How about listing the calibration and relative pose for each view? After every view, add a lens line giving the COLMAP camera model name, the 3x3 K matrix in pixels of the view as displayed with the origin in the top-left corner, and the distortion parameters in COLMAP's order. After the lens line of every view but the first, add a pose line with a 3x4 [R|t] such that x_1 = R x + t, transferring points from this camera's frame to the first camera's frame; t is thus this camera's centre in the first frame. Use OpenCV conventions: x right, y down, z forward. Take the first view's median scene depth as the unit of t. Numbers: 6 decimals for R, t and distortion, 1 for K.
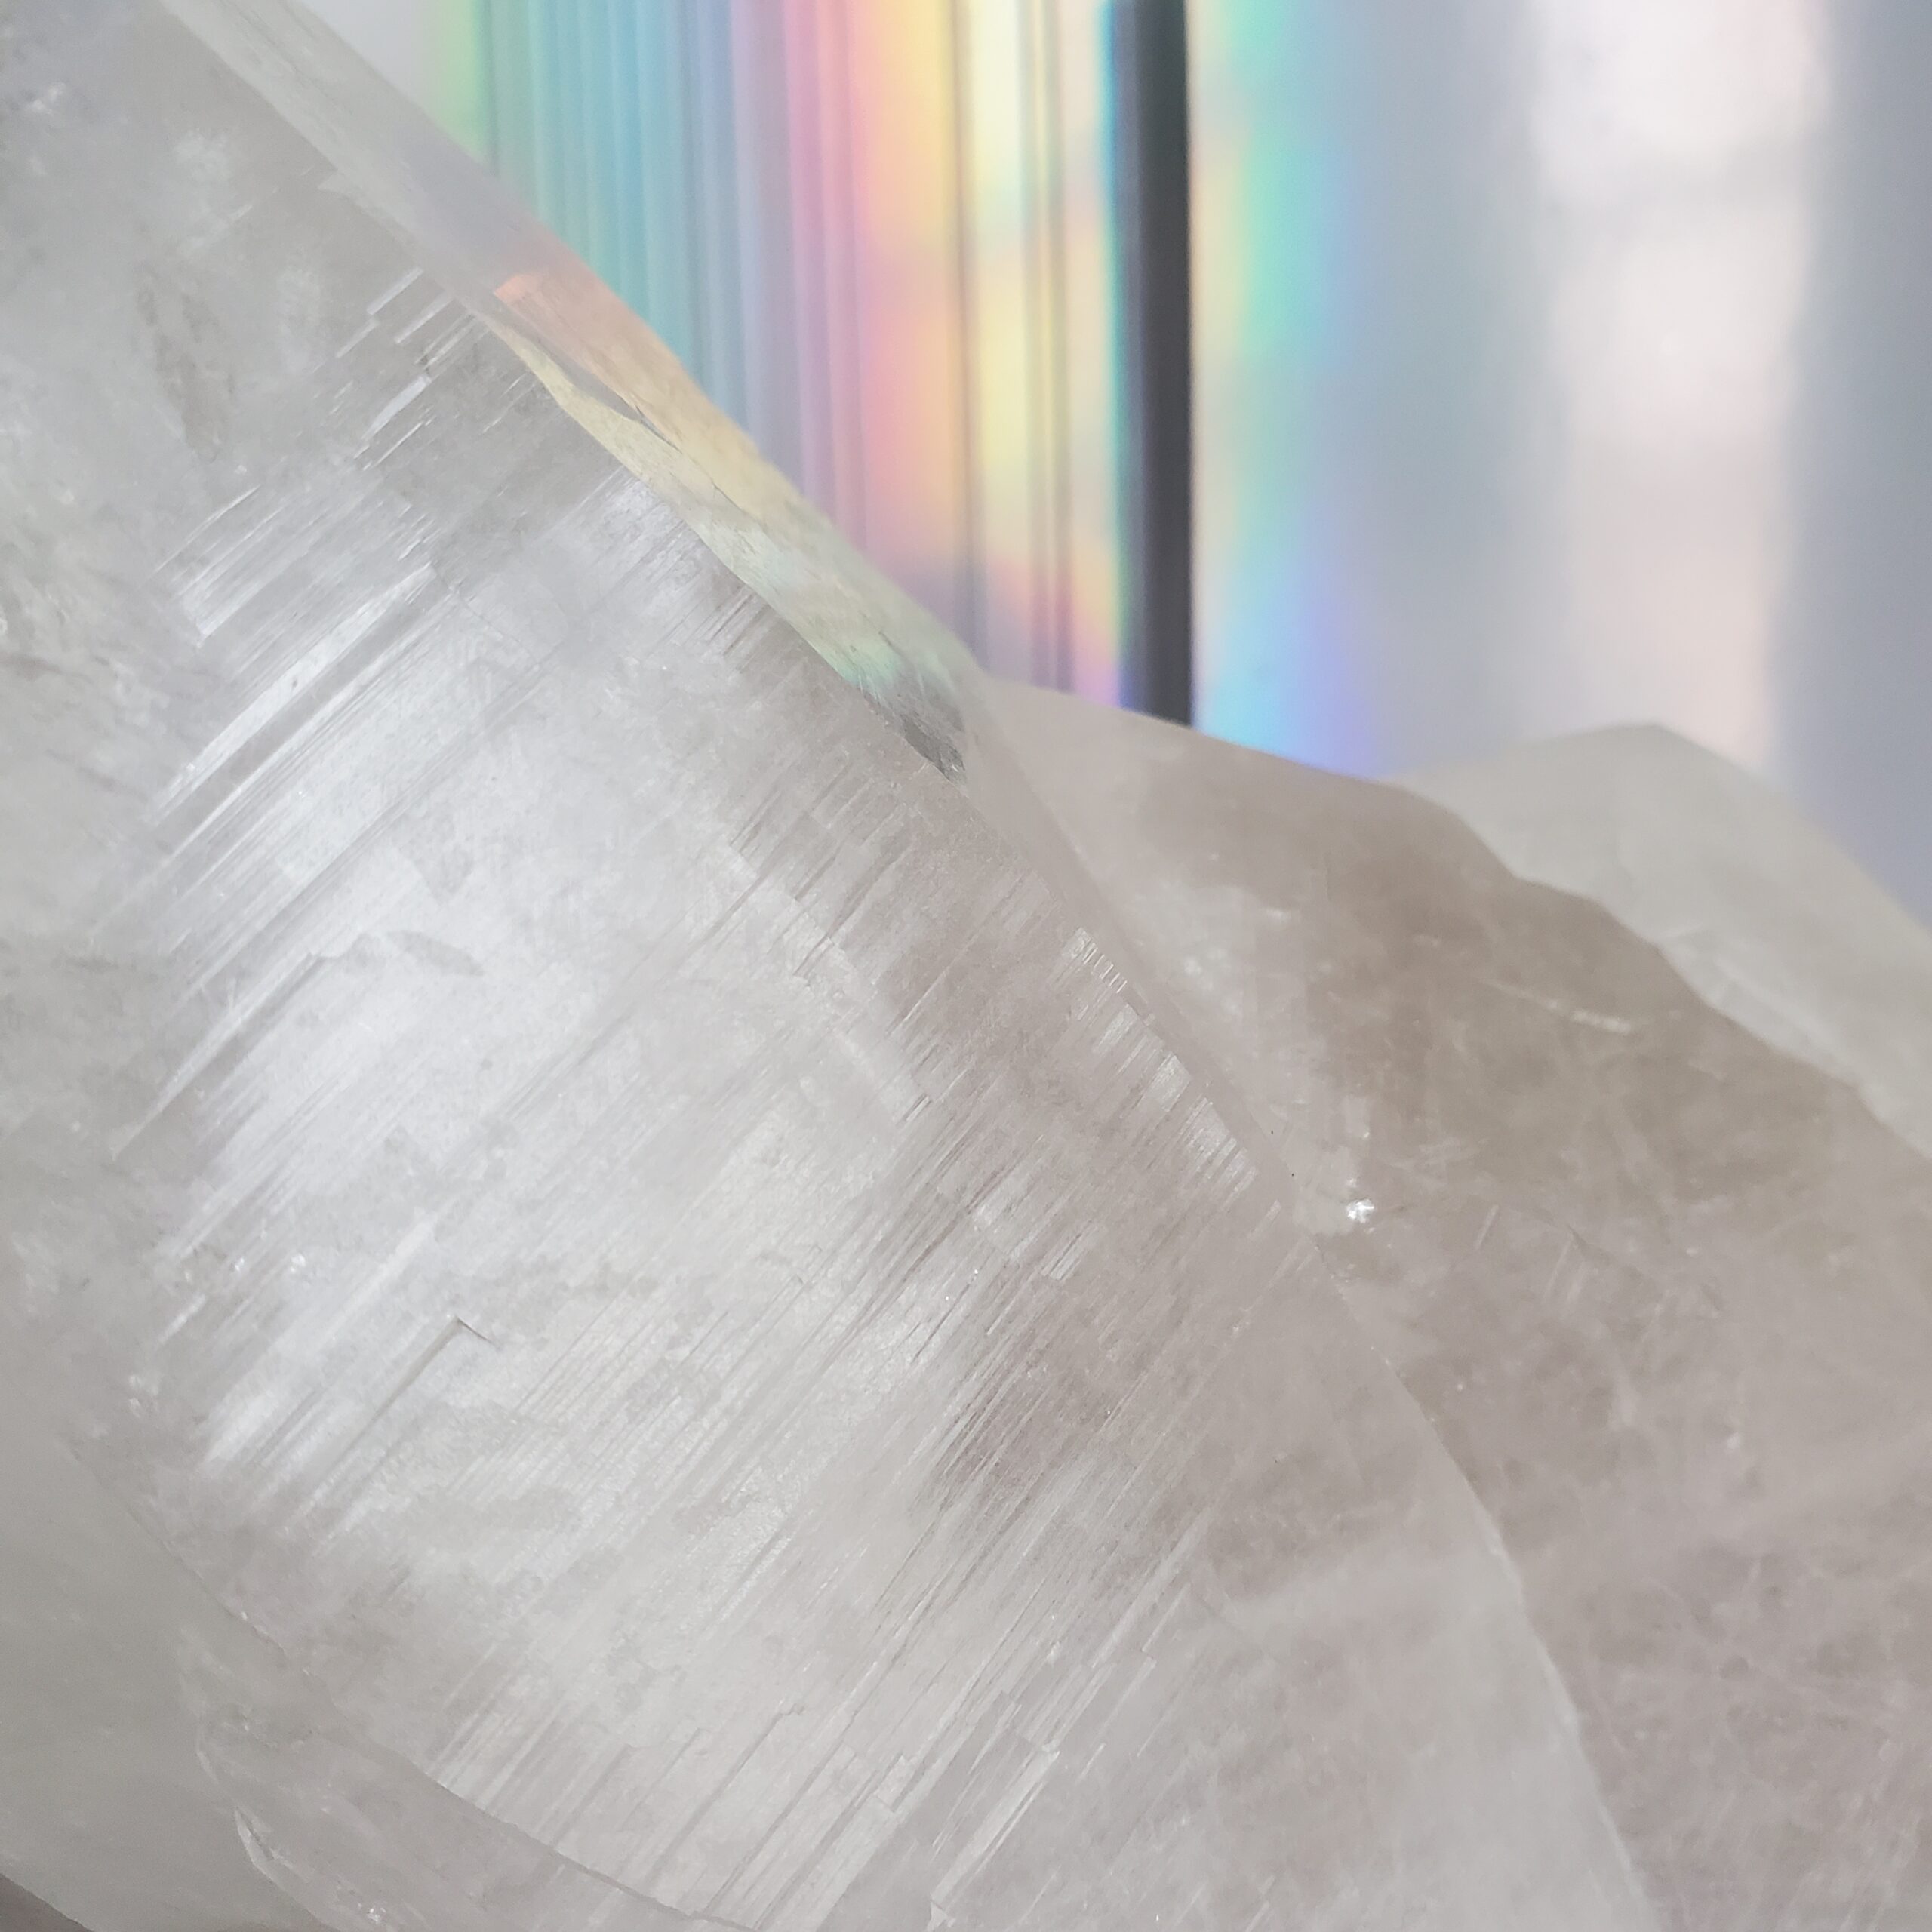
lens RADIAL K [[2276.6, 0, 969.5], [0, 2276.6, 973.9], [0, 0, 1]] dist [0.005945, 0.000000]
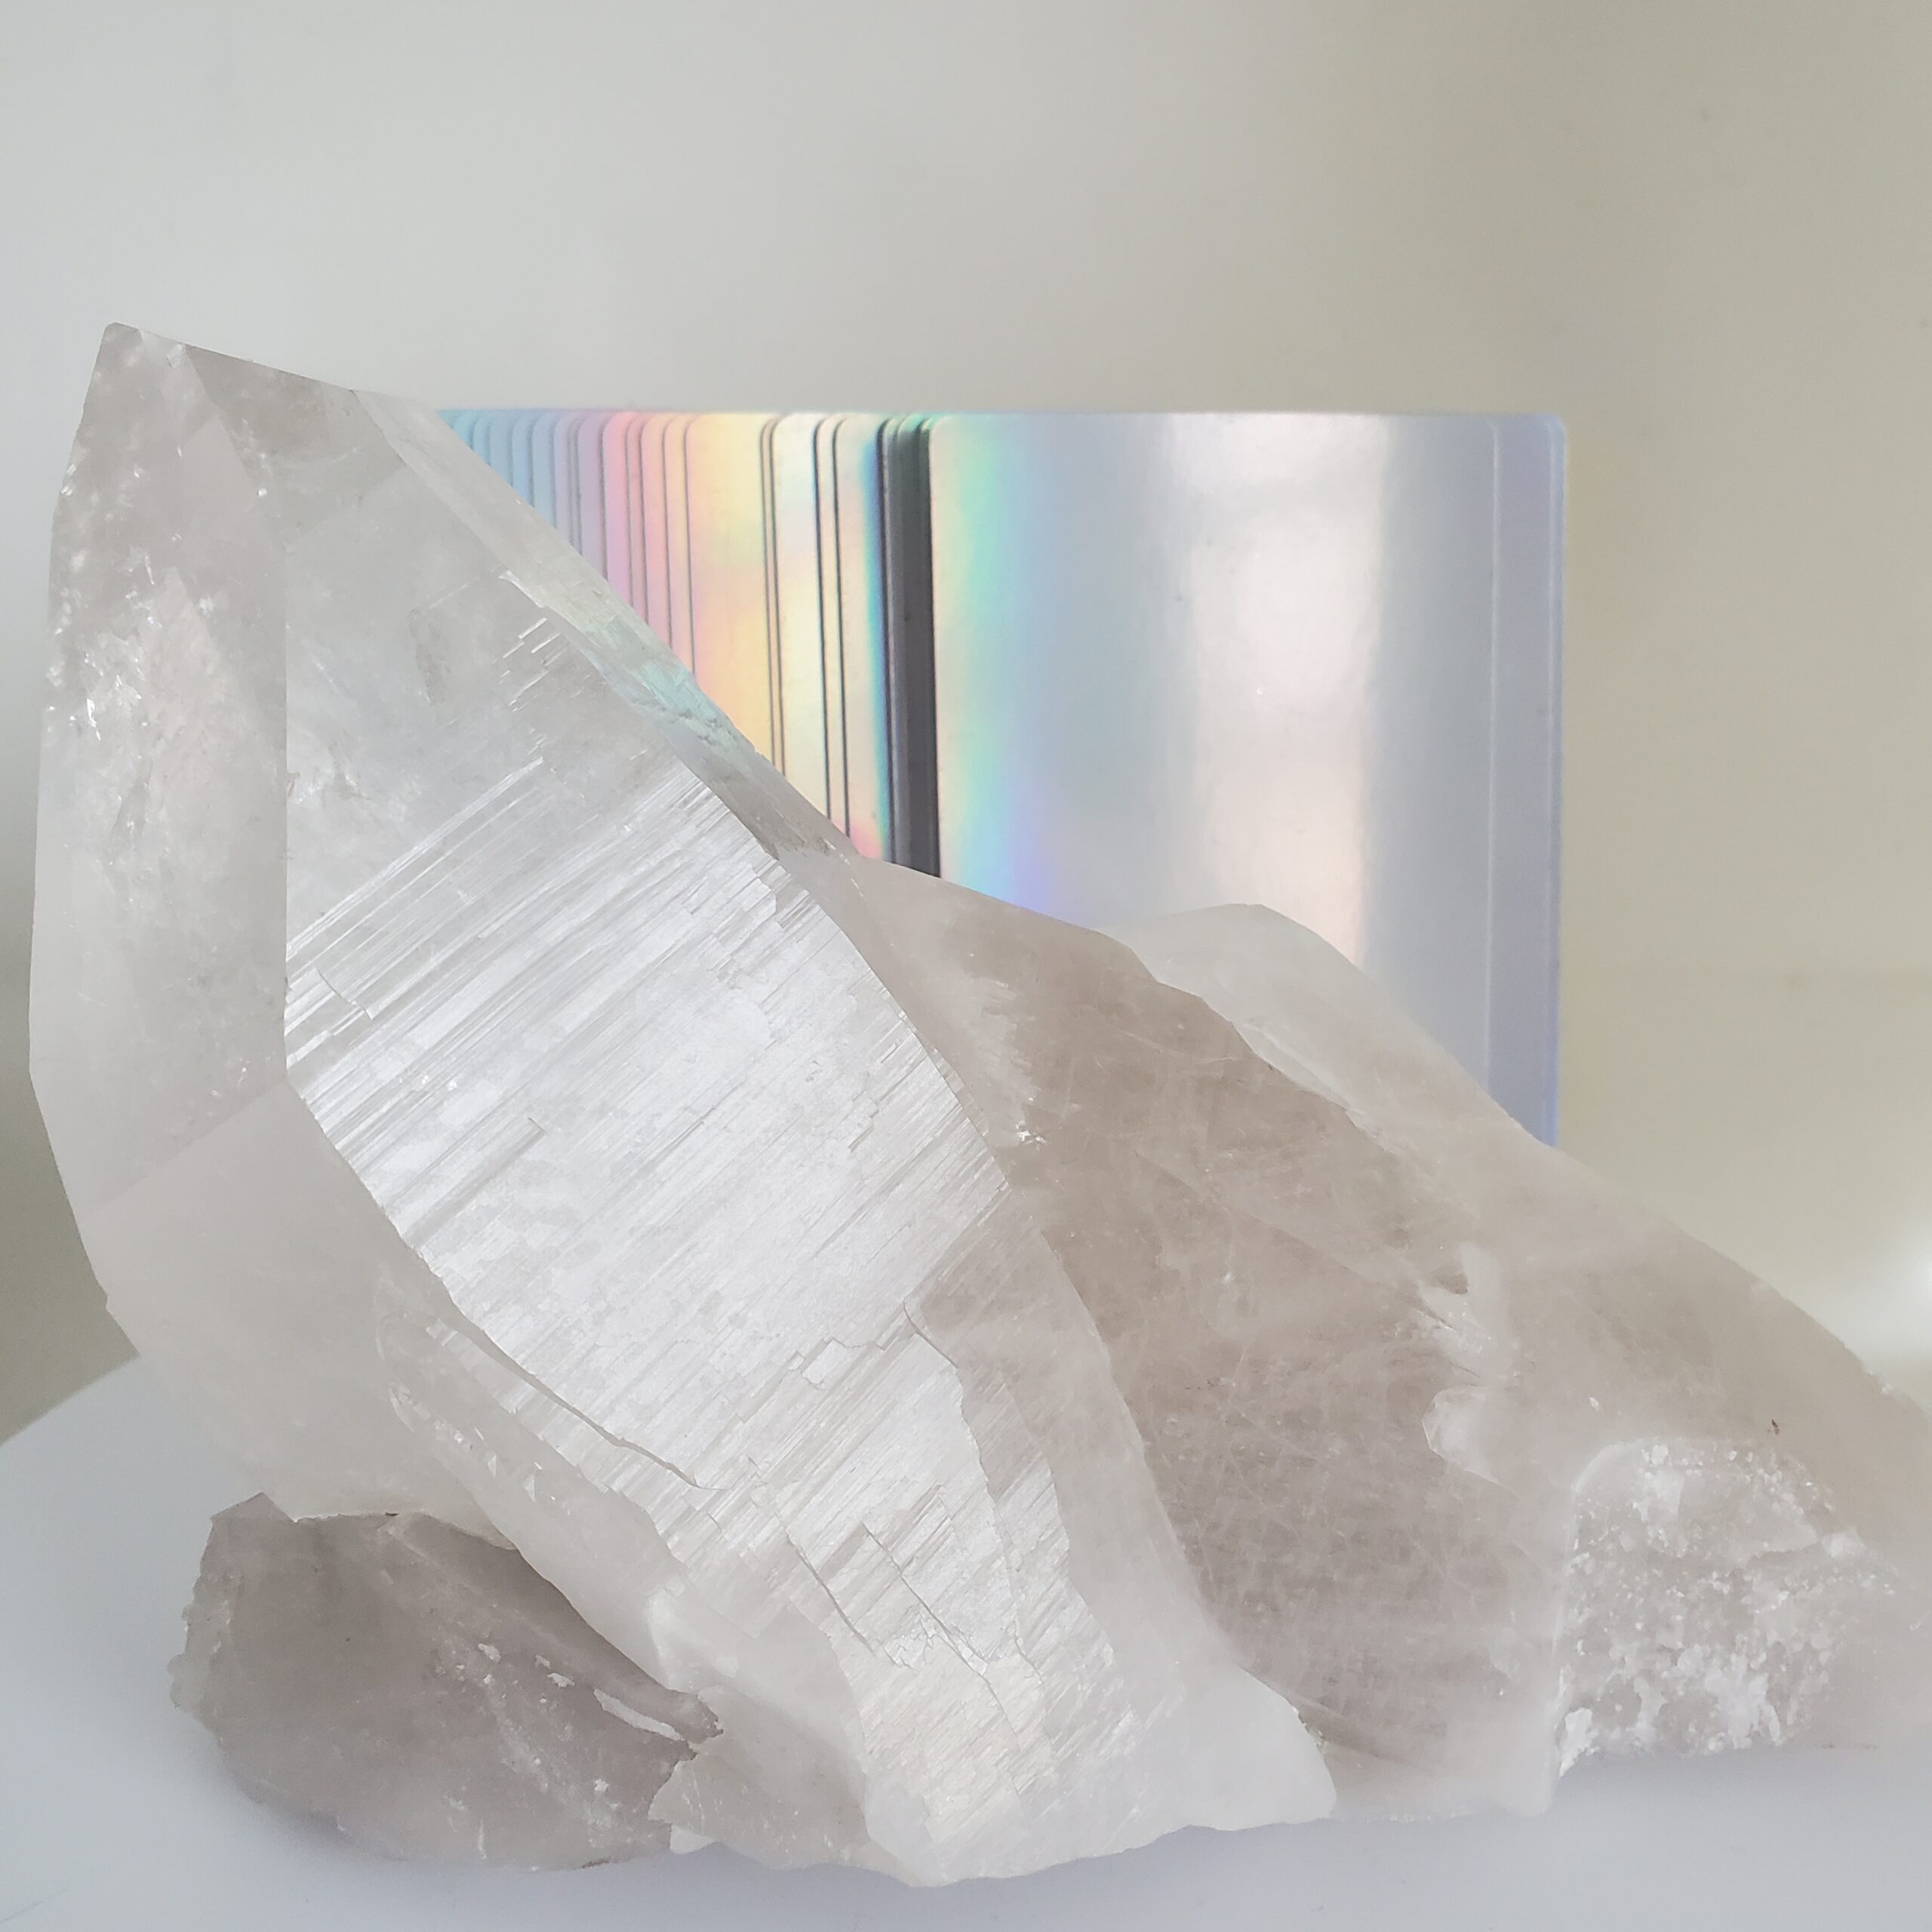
lens RADIAL K [[2276.6, 0, 952.0], [0, 2276.6, 958.5], [0, 0, 1]] dist [0.005945, 0.000000]
pose [[0.998346, 0.041128, -0.040171, 0.180829], [-0.046835, 0.987054, -0.153396, 0.241563], [0.033342, 0.155023, 0.987348, -0.799002]]
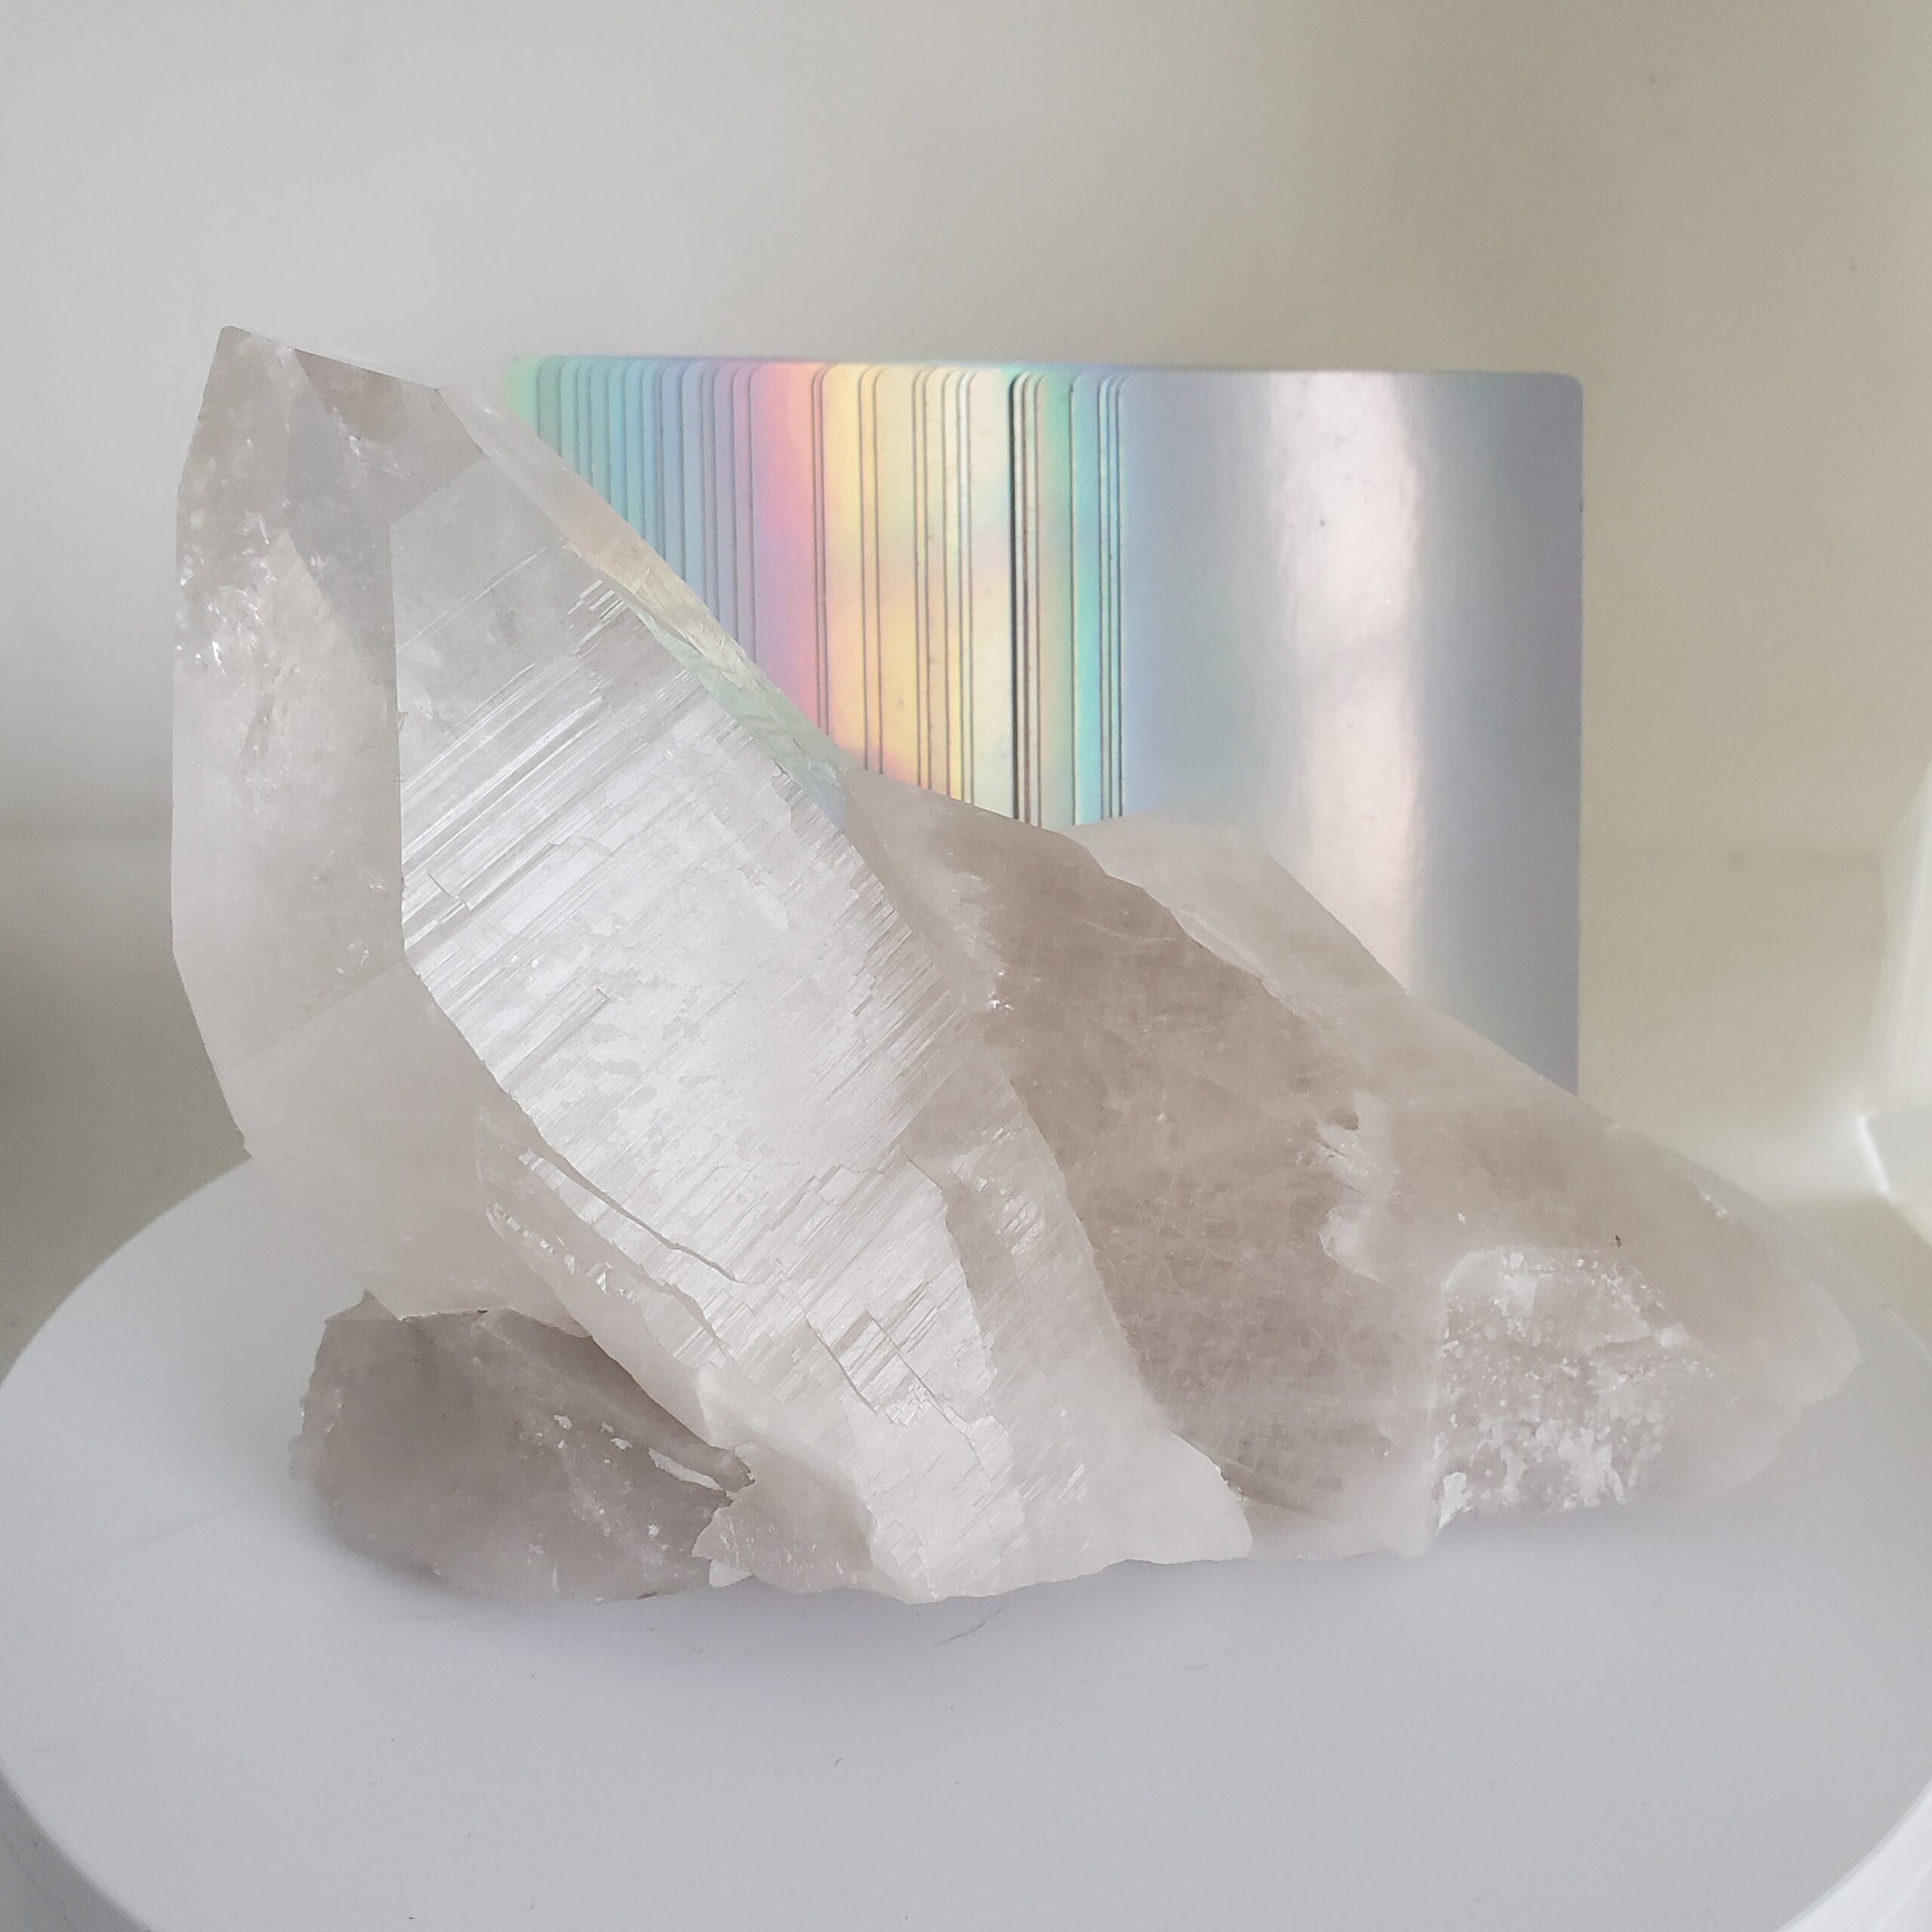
lens RADIAL K [[2276.6, 0, 960.7], [0, 2276.6, 972.1], [0, 0, 1]] dist [0.005945, 0.000000]
pose [[0.998811, 0.040280, -0.027459, 0.196391], [-0.042678, 0.994733, -0.093195, 0.278616], [0.023561, 0.094256, 0.995269, -1.198353]]
